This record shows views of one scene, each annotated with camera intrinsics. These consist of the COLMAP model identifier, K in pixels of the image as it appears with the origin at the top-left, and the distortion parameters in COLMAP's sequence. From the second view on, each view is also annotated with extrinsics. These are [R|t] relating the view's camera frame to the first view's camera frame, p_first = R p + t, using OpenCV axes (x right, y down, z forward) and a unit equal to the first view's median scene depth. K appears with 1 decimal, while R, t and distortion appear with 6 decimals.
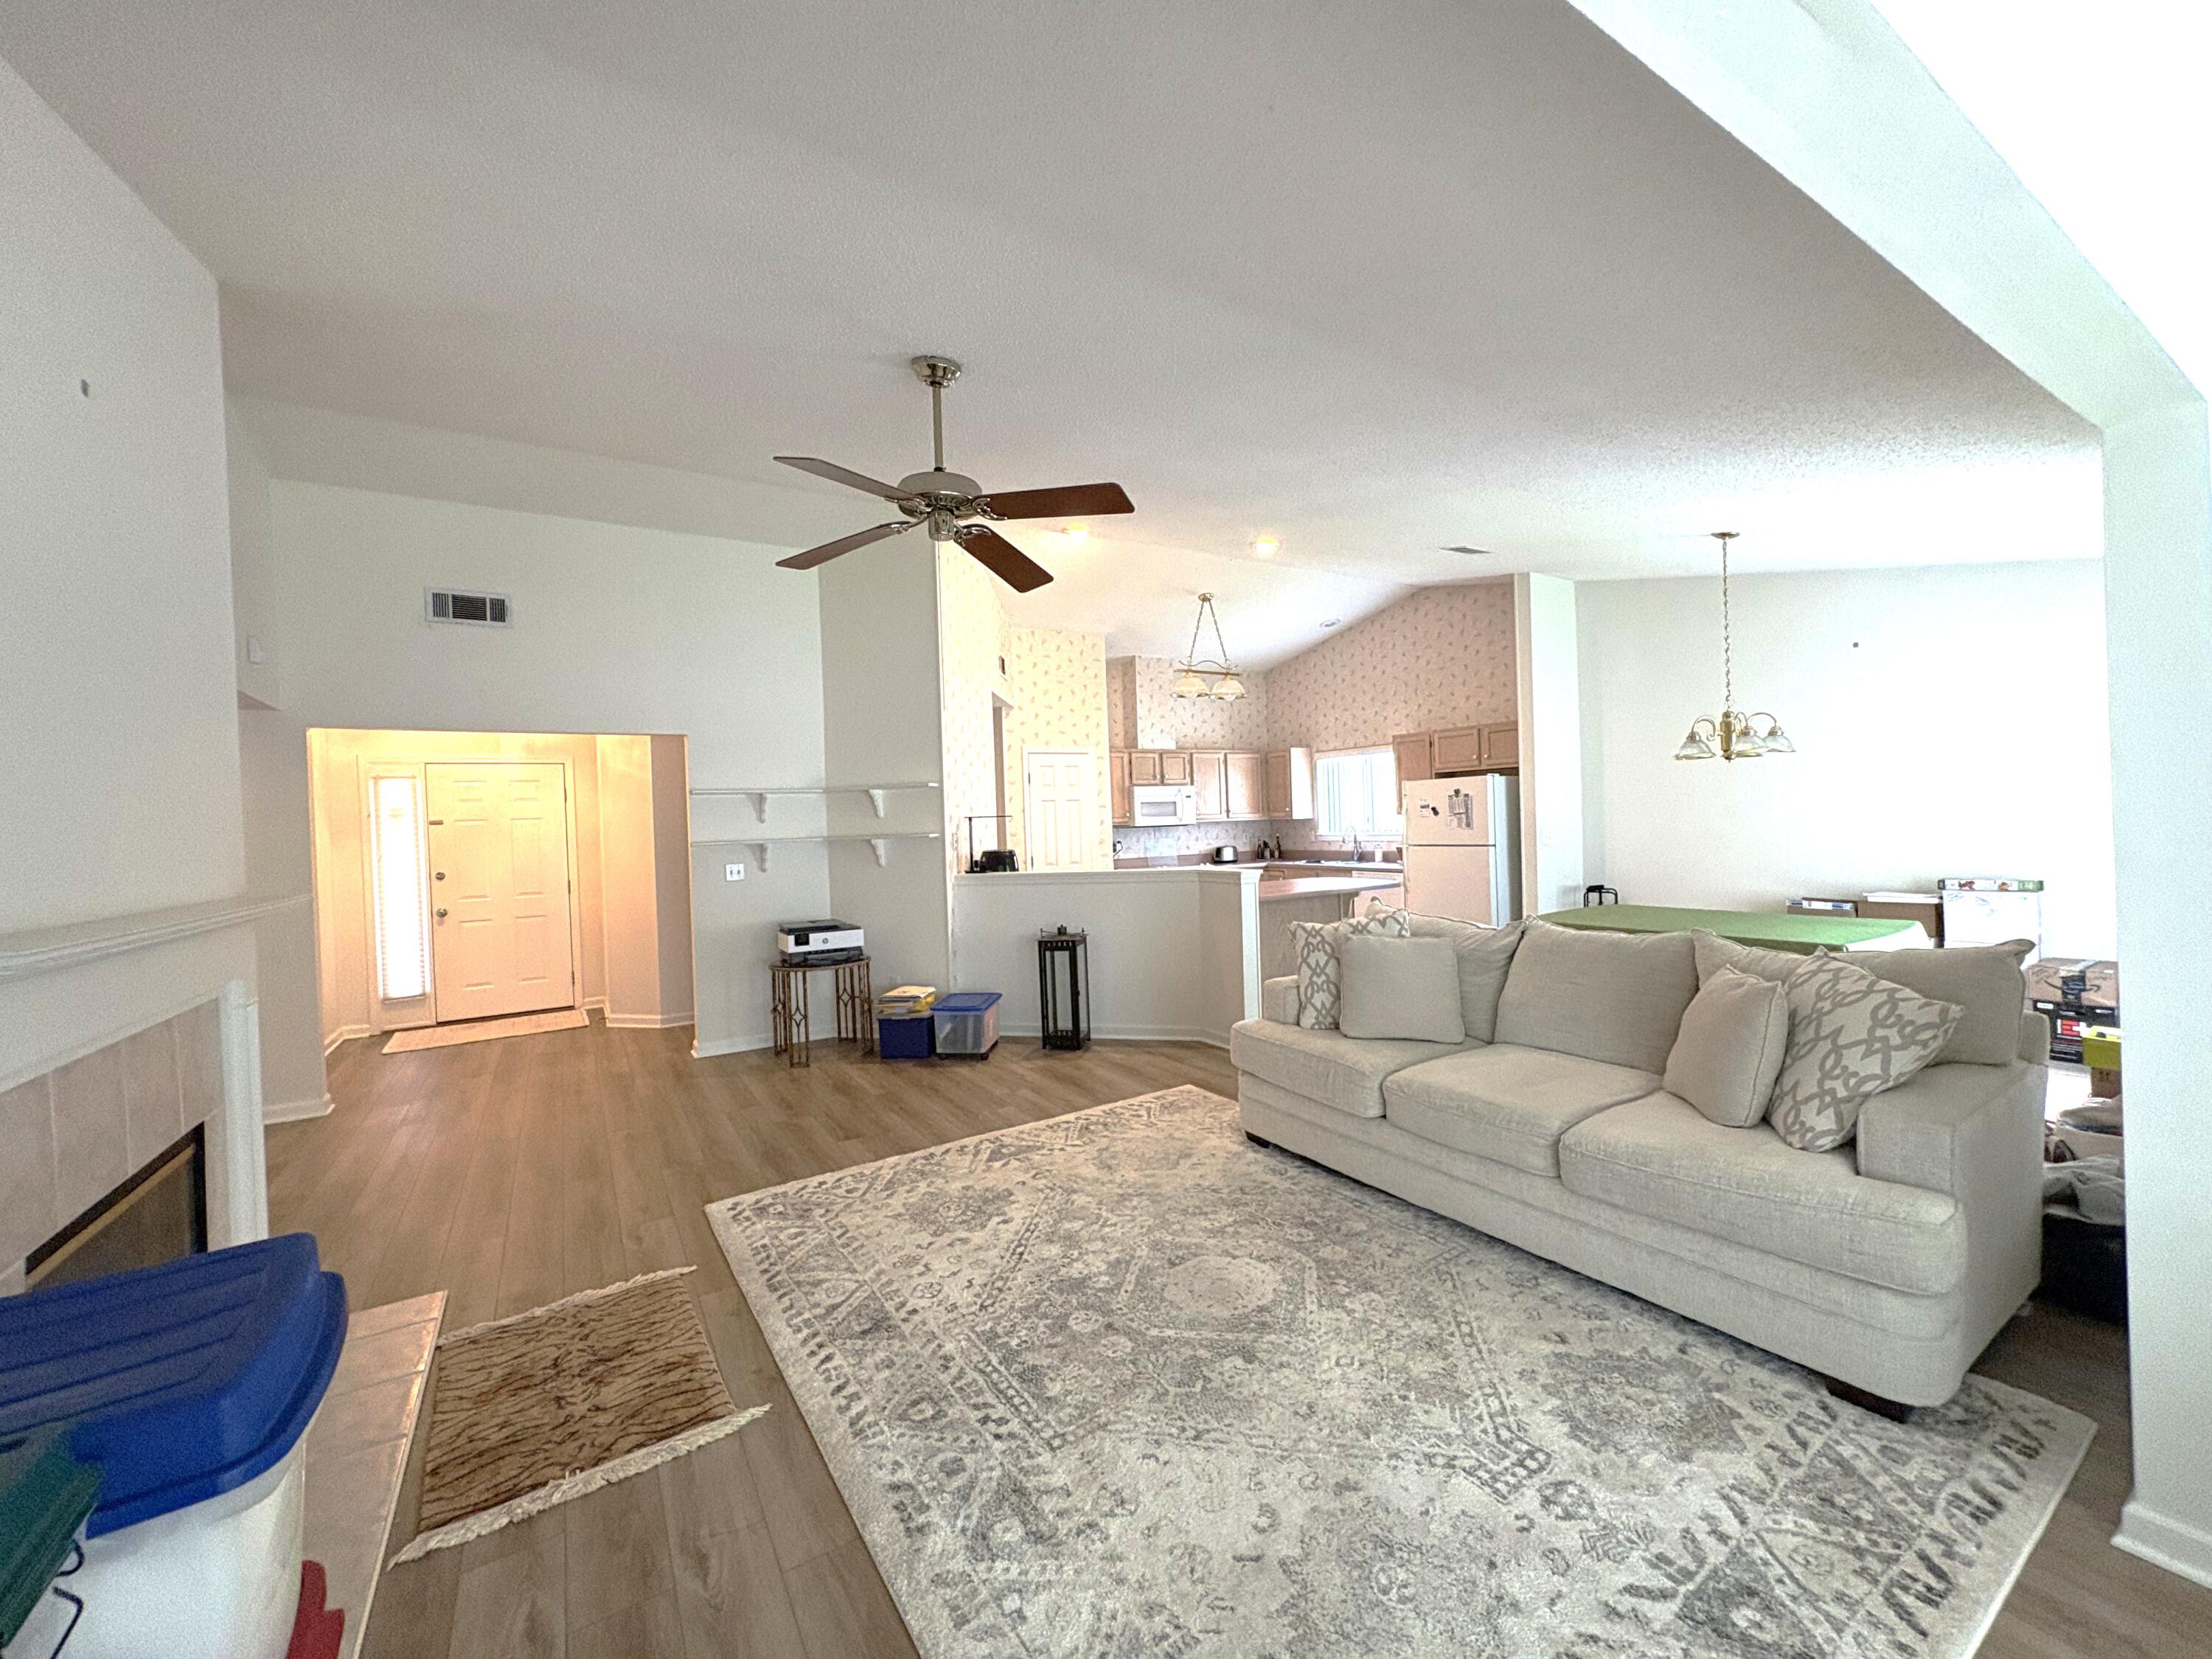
lens RADIAL K [[882.4, 0, 1104.8], [0, 882.4, 826.6], [0, 0, 1]] dist [0.000780, -0.000275]
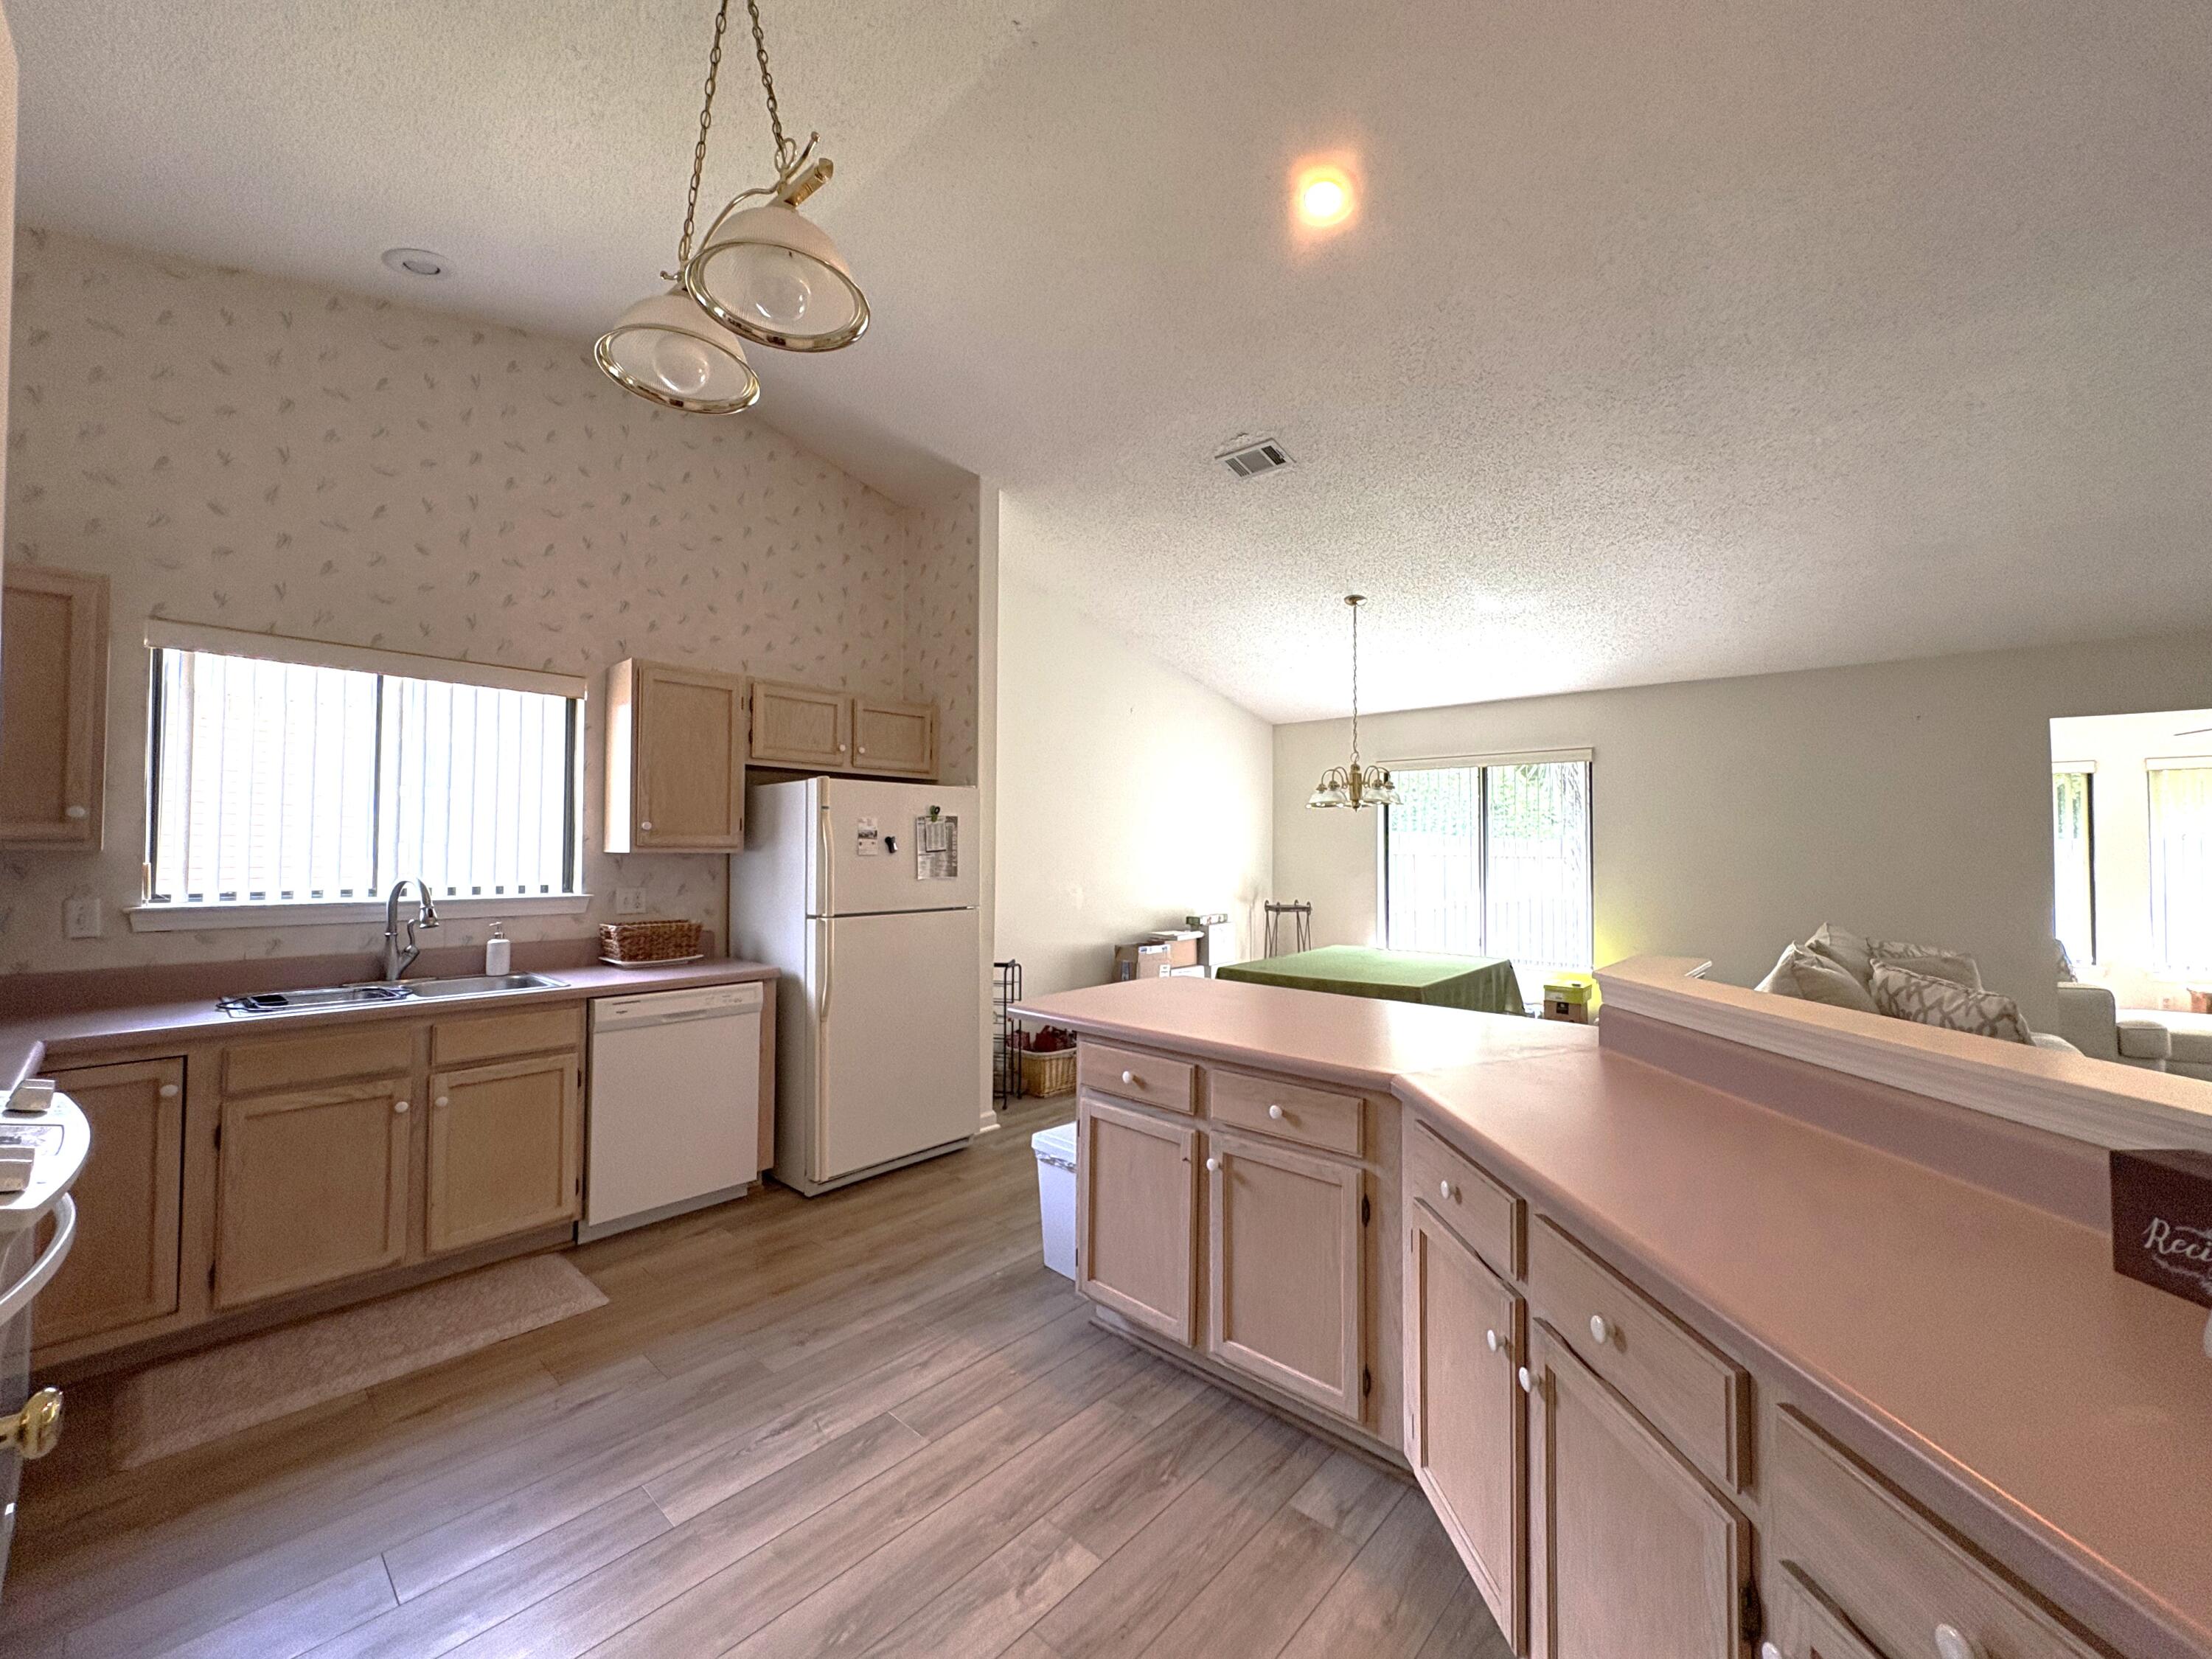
lens RADIAL K [[882.4, 0, 1100.3], [0, 882.4, 829.5], [0, 0, 1]] dist [0.000780, -0.000275]
pose [[-0.277795, 0.058005, 0.958888, -0.185449], [0.011330, 0.998304, -0.057107, 0.004975], [-0.960574, -0.004999, -0.277981, 1.300092]]
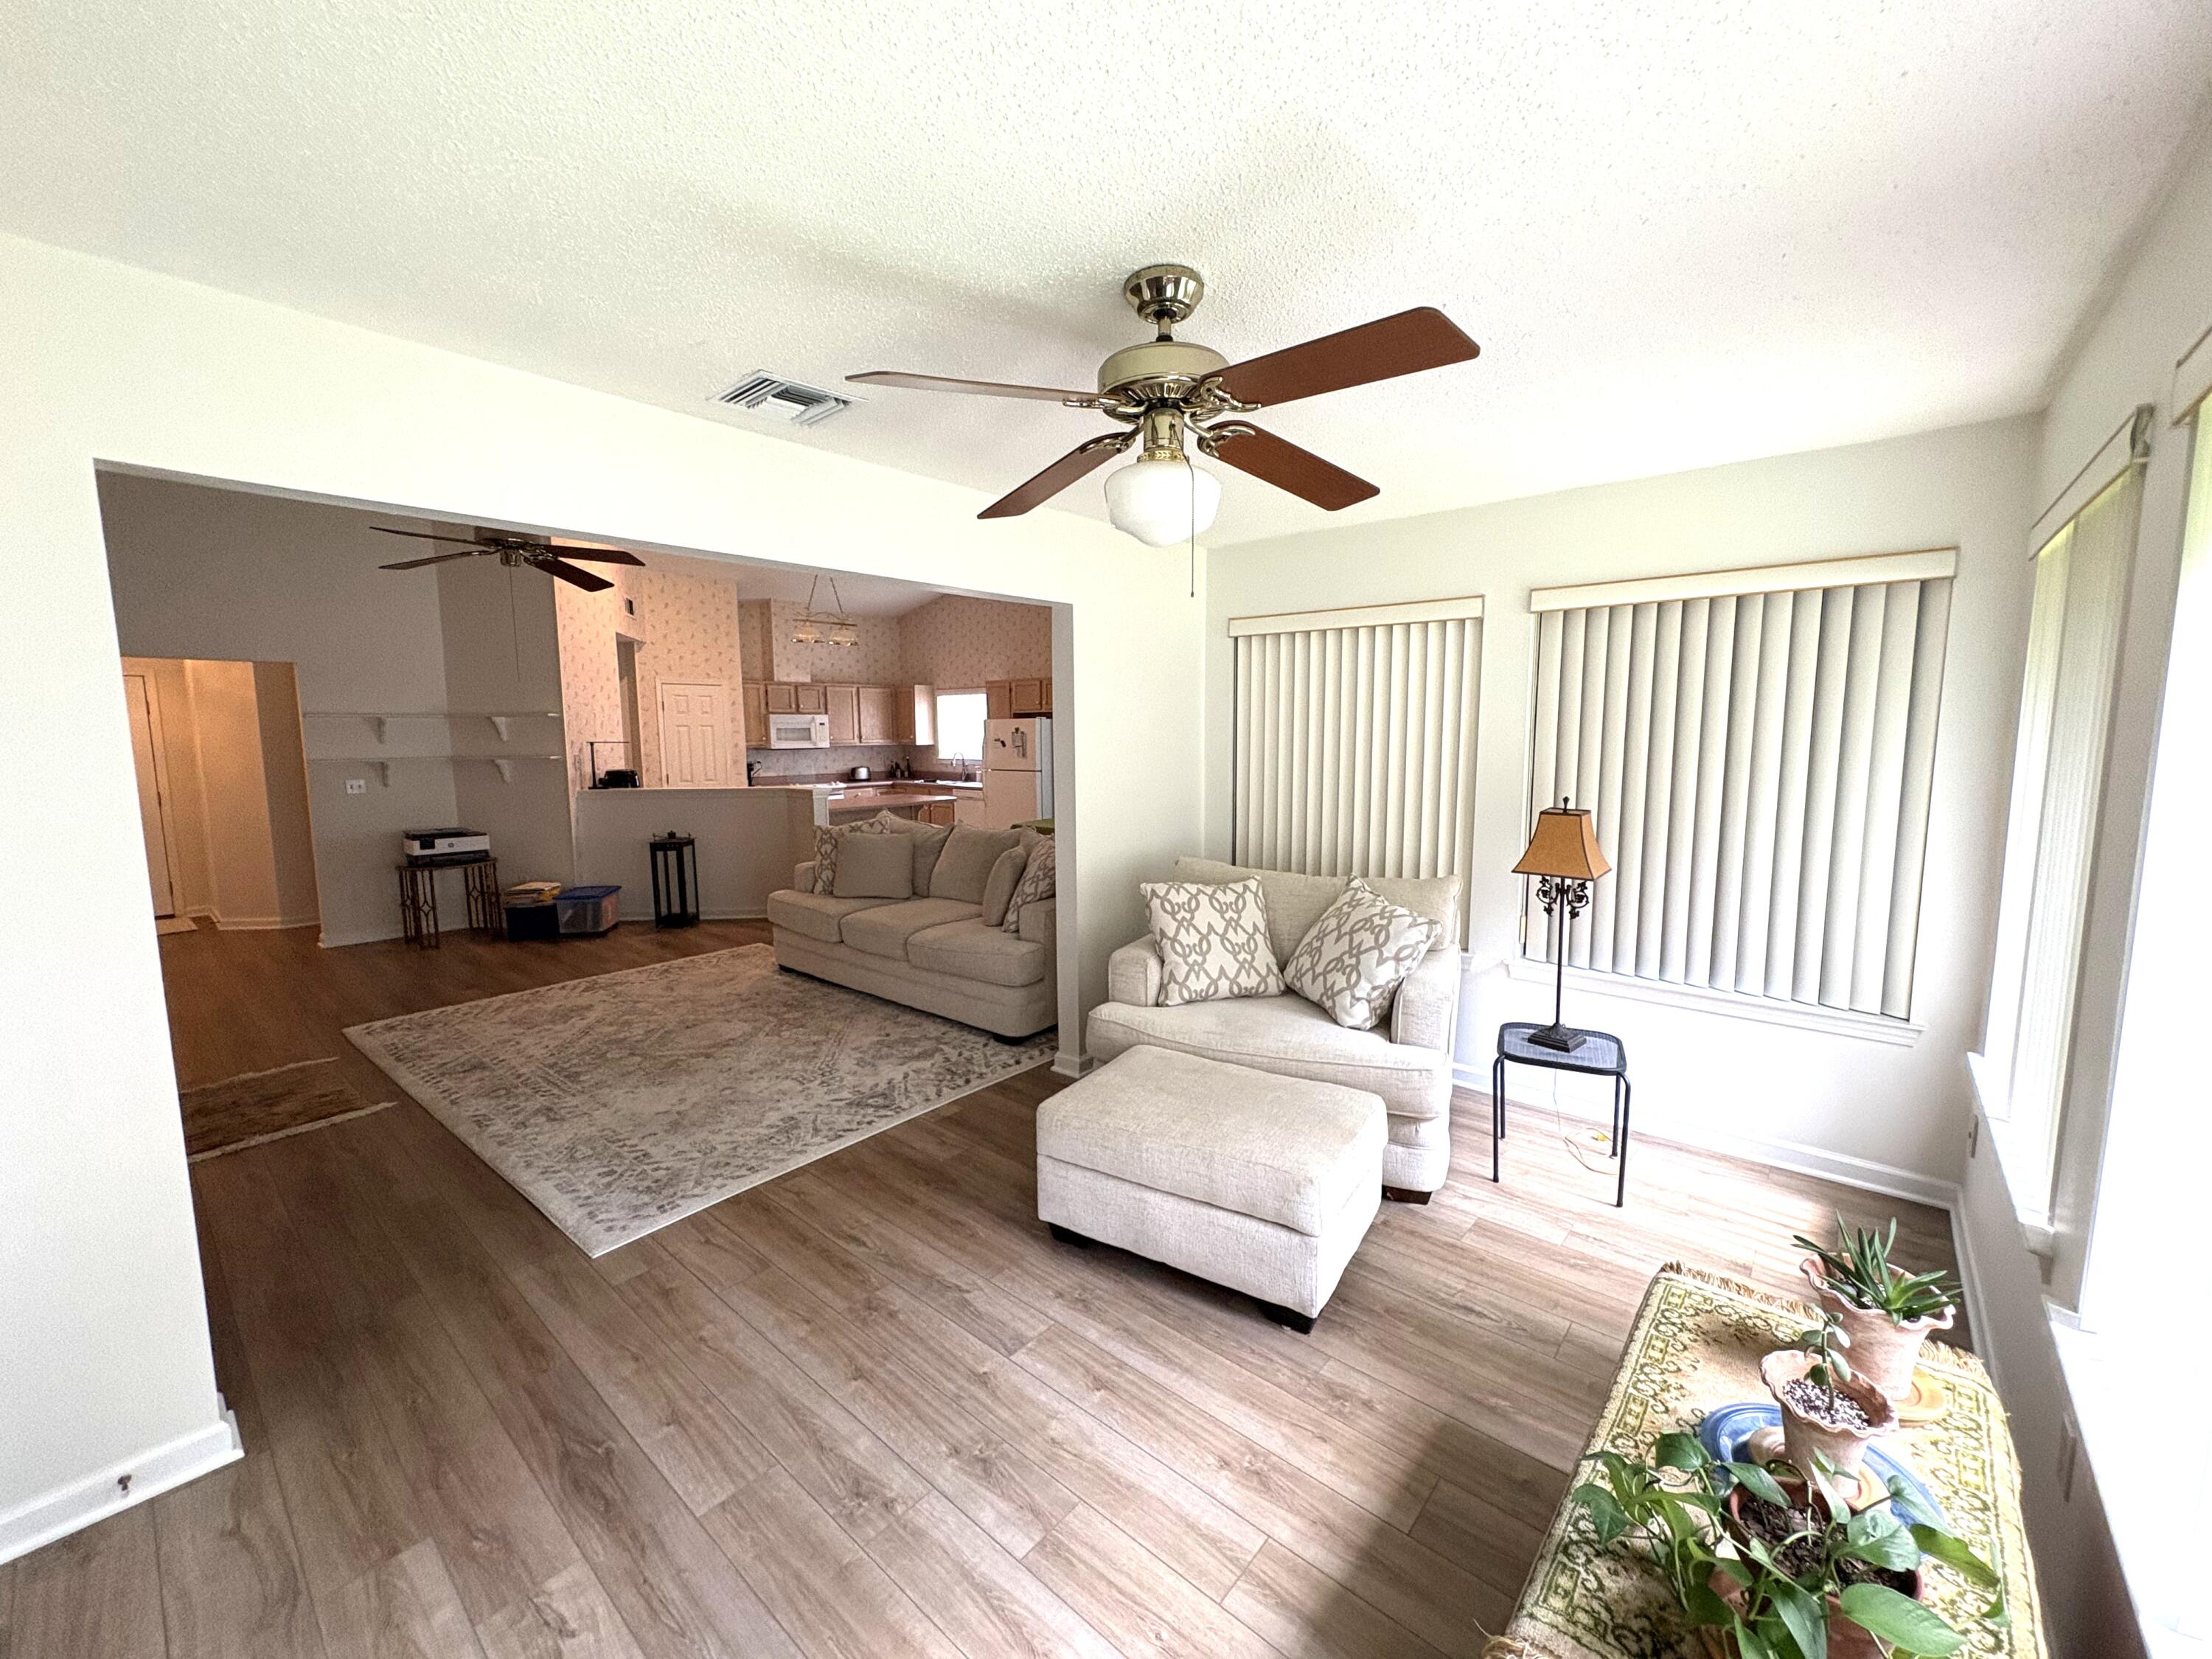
lens RADIAL K [[882.4, 0, 1105.8], [0, 882.4, 826.3], [0, 0, 1]] dist [0.000780, -0.000275]
pose [[0.953426, -0.005772, 0.301572, 0.158015], [-0.023160, 0.995465, 0.092271, -0.024999], [-0.300737, -0.094958, 0.948968, -0.372675]]
